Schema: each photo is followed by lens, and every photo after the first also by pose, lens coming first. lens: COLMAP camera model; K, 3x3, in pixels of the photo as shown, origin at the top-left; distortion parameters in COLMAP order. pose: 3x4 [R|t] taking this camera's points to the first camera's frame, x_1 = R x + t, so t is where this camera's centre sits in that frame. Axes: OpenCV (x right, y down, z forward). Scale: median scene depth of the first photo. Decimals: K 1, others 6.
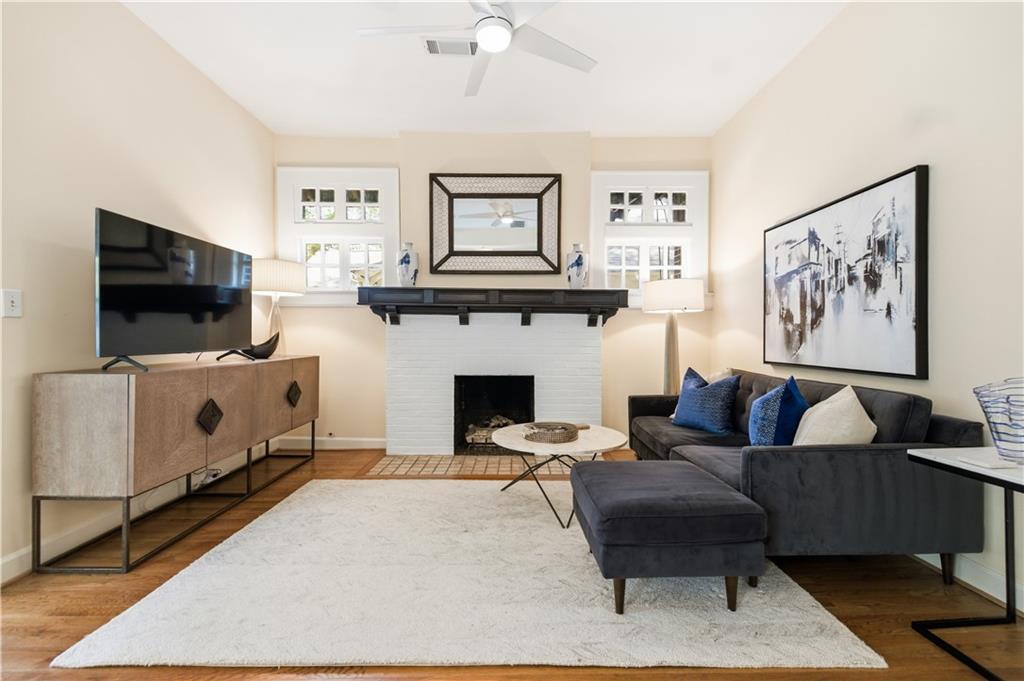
lens RADIAL K [[464.3, 0, 511.8], [0, 464.3, 342.8], [0, 0, 1]] dist [0.011387, -0.003845]
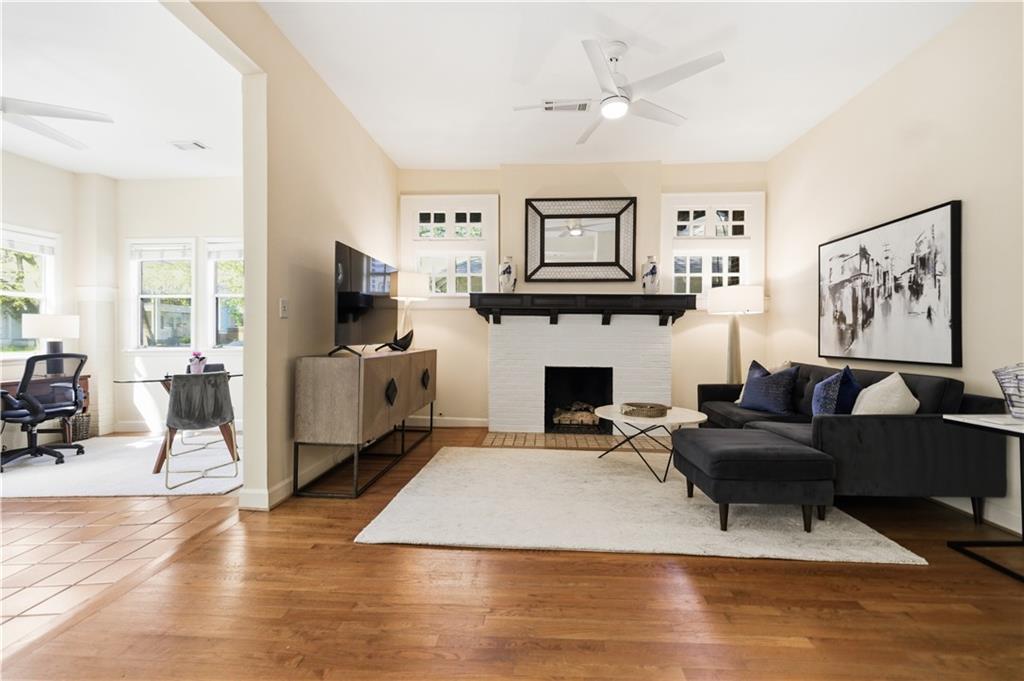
lens RADIAL K [[464.3, 0, 501.6], [0, 464.3, 338.4], [0, 0, 1]] dist [0.011387, -0.003845]
pose [[0.997677, 0.004547, -0.067963, -0.188077], [-0.005277, 0.999930, -0.010561, 0.013523], [0.067910, 0.010895, 0.997632, -0.244087]]
